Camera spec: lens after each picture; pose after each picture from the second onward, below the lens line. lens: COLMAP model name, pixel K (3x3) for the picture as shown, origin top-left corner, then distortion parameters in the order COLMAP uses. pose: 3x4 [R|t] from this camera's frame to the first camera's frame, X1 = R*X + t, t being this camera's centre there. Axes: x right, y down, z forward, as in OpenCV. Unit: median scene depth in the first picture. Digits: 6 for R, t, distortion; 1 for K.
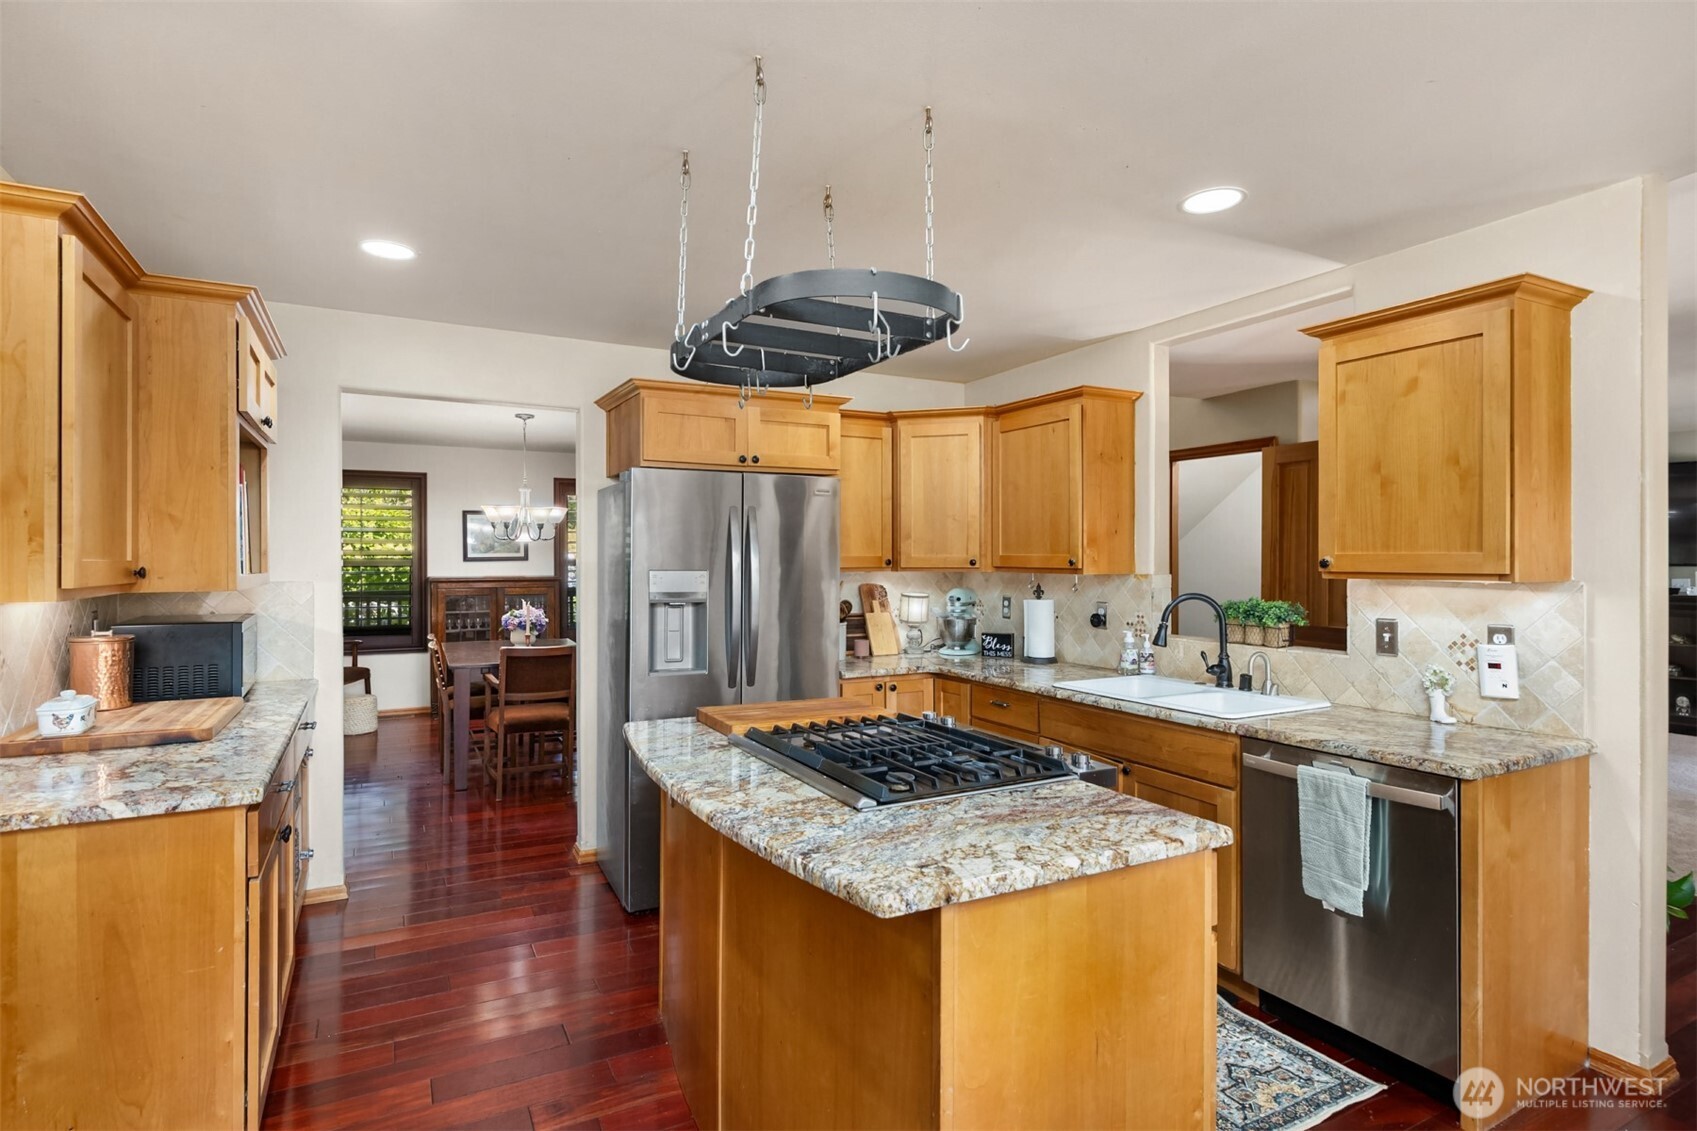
lens RADIAL K [[859.6, 0, 847.8], [0, 859.6, 559.1], [0, 0, 1]] dist [0.041328, 0.000277]
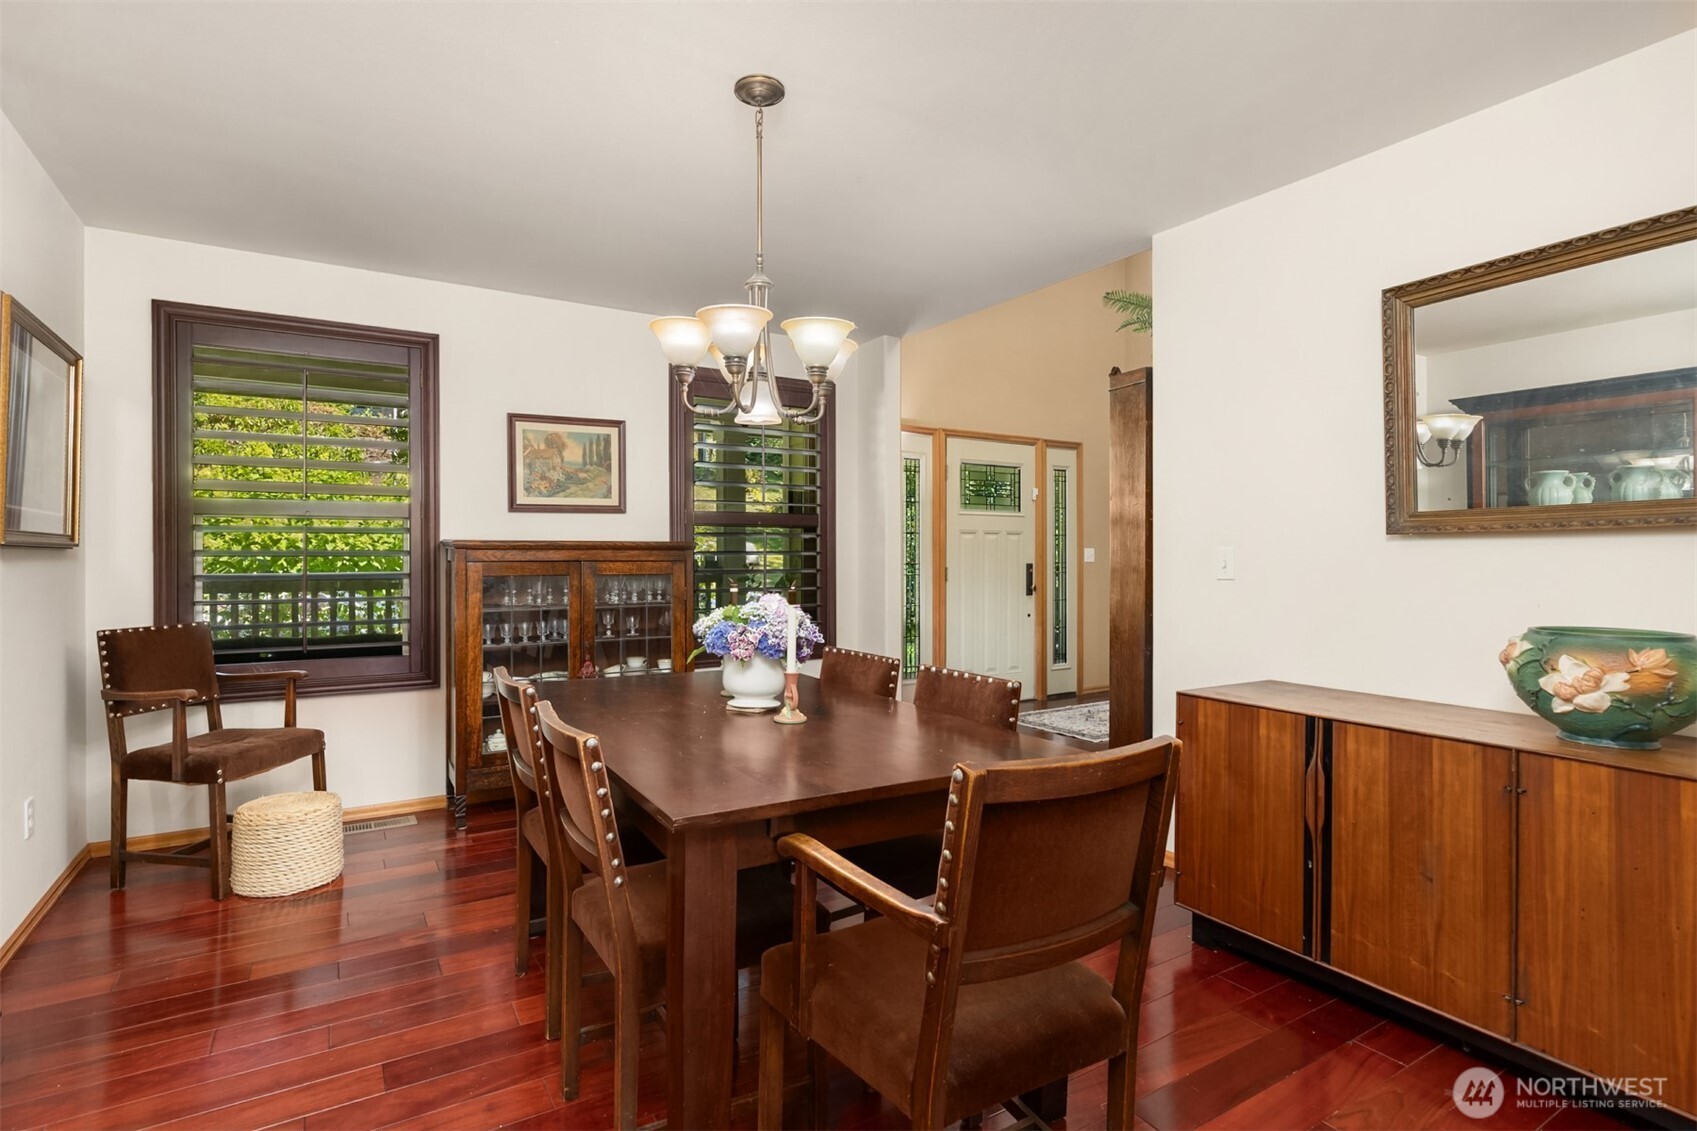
lens RADIAL K [[861.4, 0, 847.2], [0, 861.4, 544.9], [0, 0, 1]] dist [0.039759, 0.000132]
pose [[0.998286, -0.000711, 0.058527, -0.366225], [0.001244, 0.999958, -0.009067, 0.036874], [-0.058518, 0.009125, 0.998245, 0.635403]]
